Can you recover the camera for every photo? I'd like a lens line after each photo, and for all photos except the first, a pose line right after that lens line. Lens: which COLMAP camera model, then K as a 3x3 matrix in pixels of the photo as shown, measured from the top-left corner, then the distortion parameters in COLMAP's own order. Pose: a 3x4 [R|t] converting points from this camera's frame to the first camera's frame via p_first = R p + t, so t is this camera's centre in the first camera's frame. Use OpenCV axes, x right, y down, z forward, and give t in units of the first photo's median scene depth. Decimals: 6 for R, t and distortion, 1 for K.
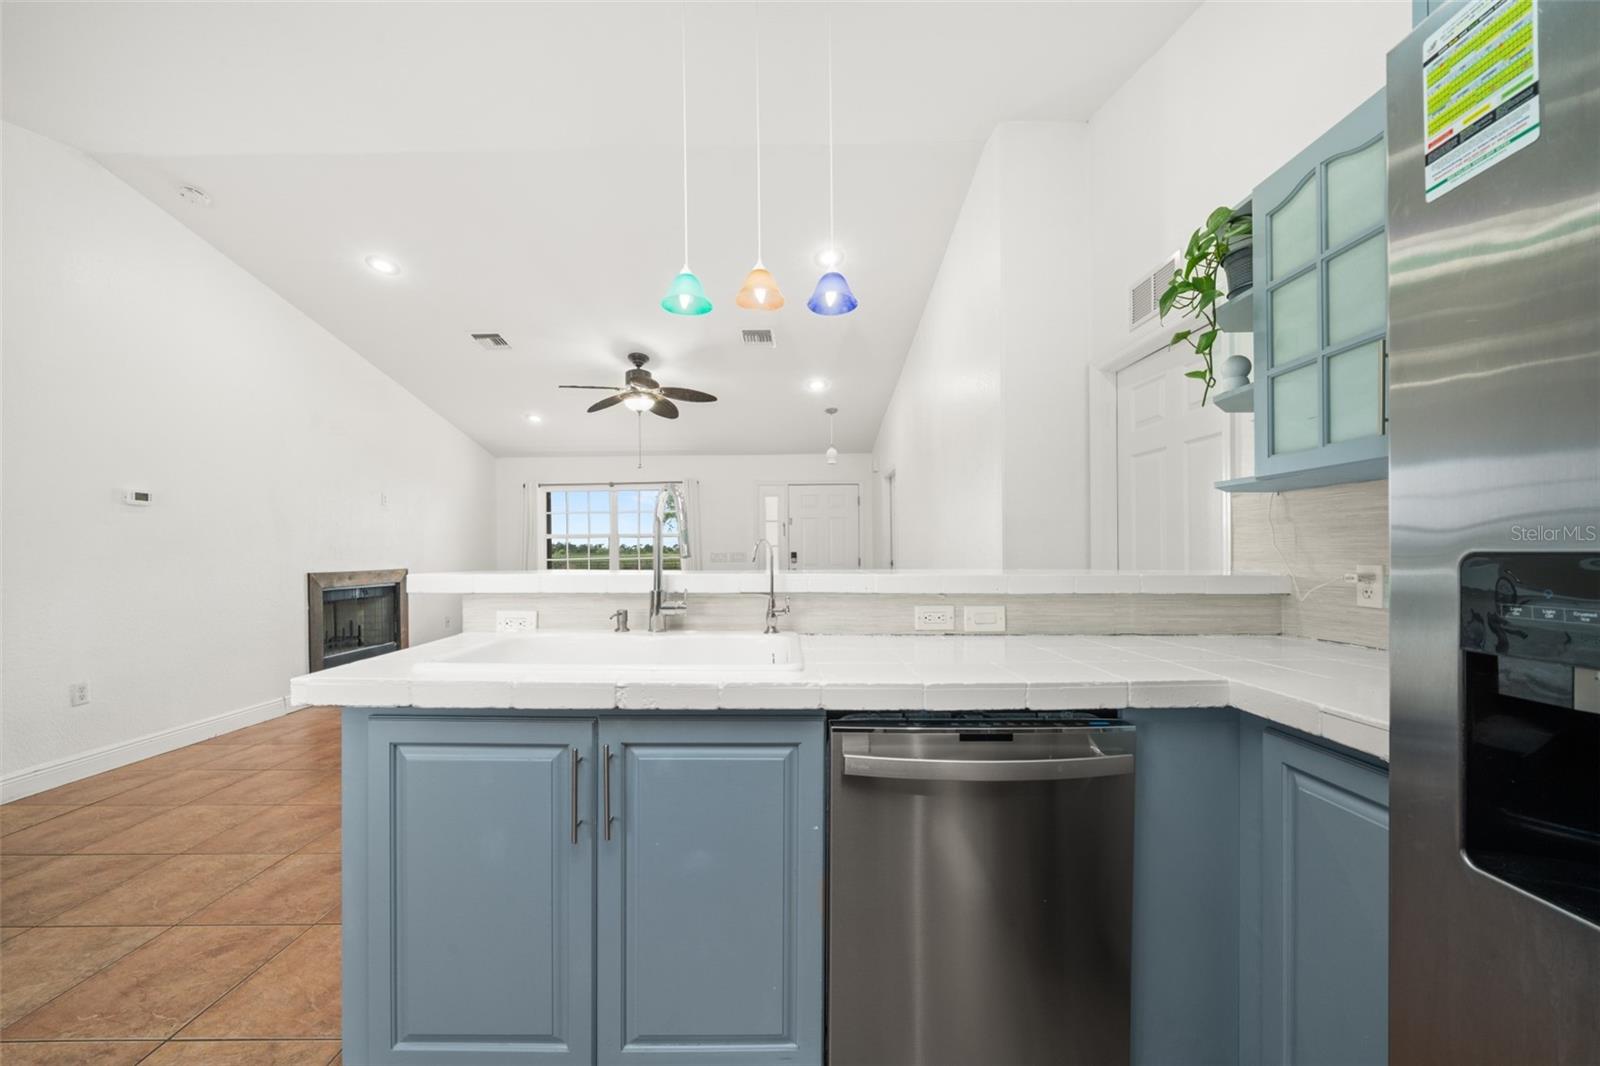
lens RADIAL K [[610.6, 0, 773.2], [0, 610.6, 552.9], [0, 0, 1]] dist [-0.011869, -0.000203]
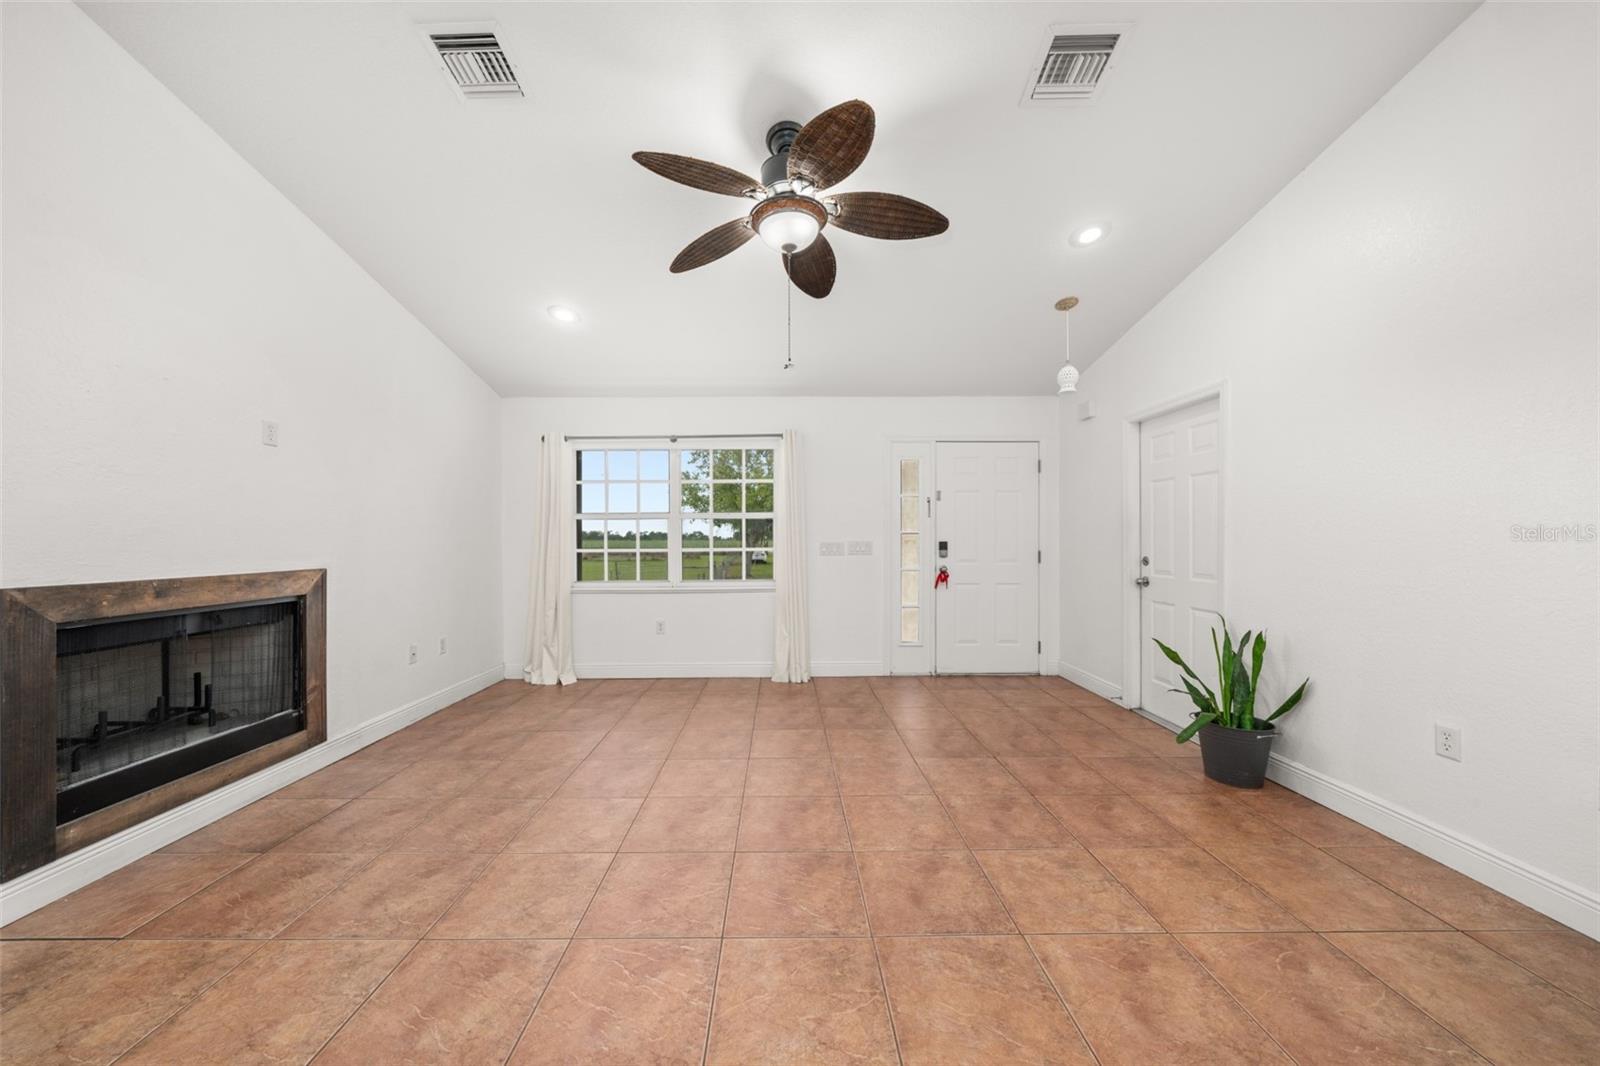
lens RADIAL K [[546.7, 0, 779.6], [0, 546.7, 533.5], [0, 0, 1]] dist [-0.007810, 0.000147]
pose [[0.999595, 0.003885, 0.028178, -0.217036], [-0.003476, 0.999888, -0.014558, 0.000265], [-0.028232, 0.014454, 0.999497, 0.518303]]
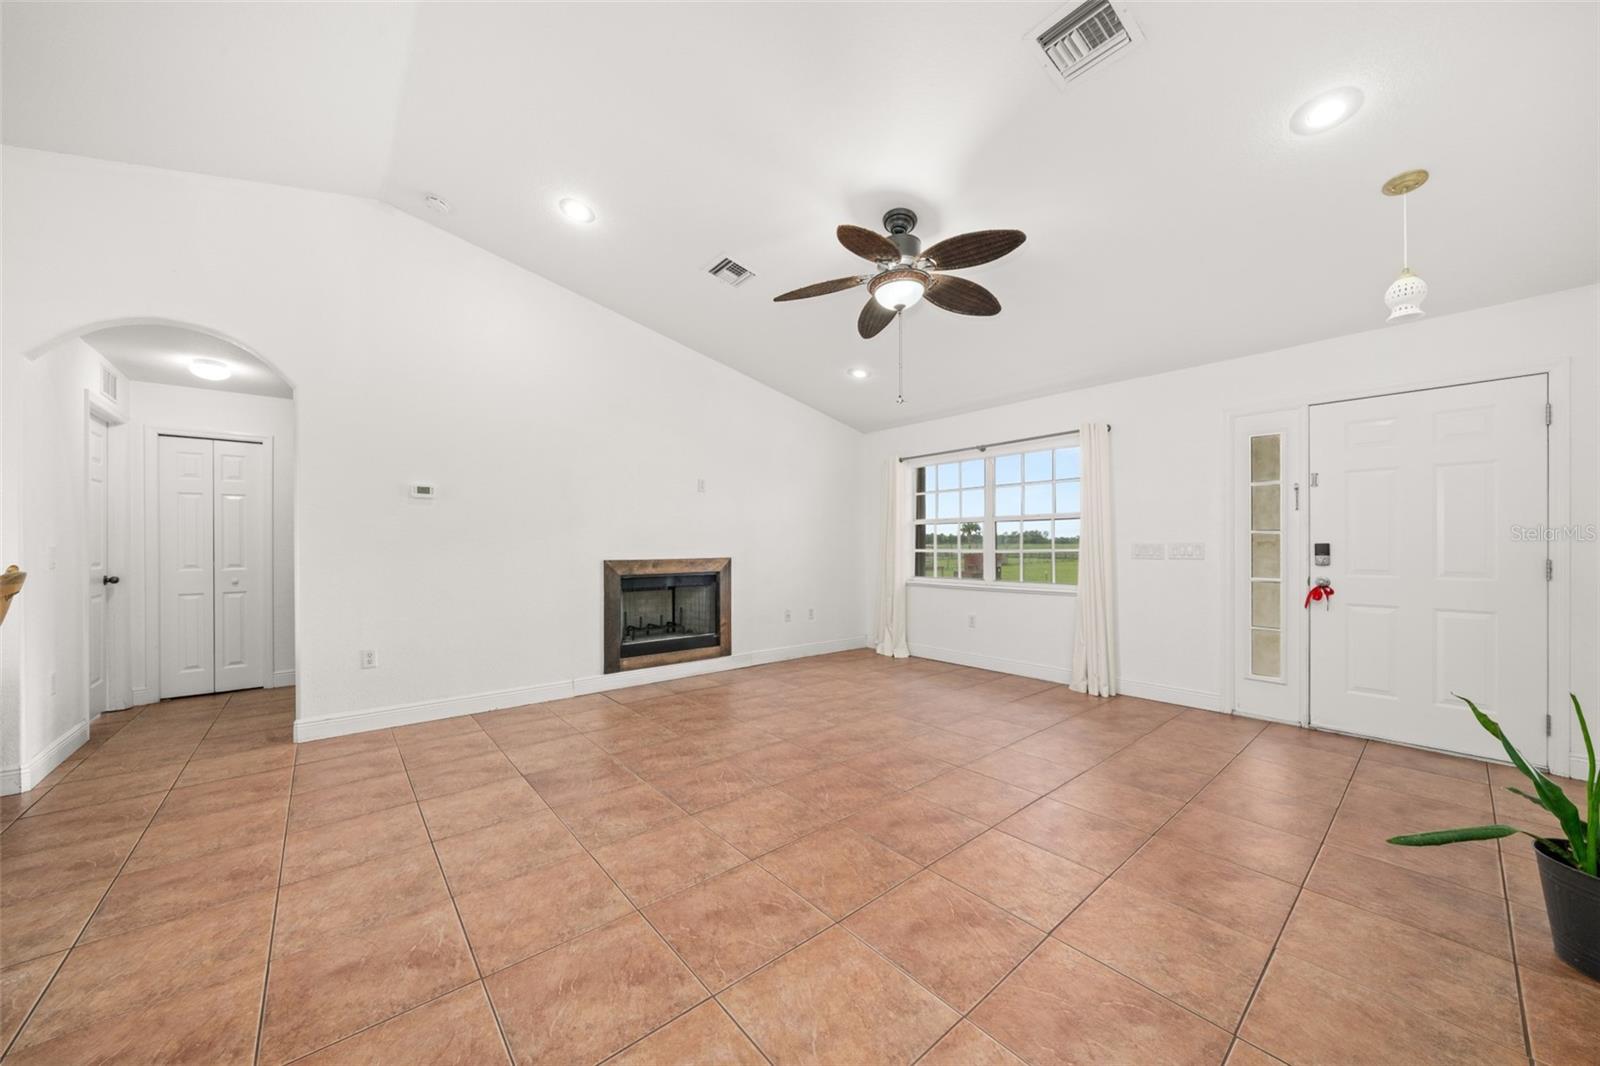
lens RADIAL K [[546.7, 0, 773.4], [0, 546.7, 536.9], [0, 0, 1]] dist [-0.007810, 0.000147]
pose [[0.650406, -0.003225, -0.759580, 0.101098], [-0.005067, 0.999950, -0.008584, 0.000043], [0.759570, 0.009432, 0.650357, 0.504234]]
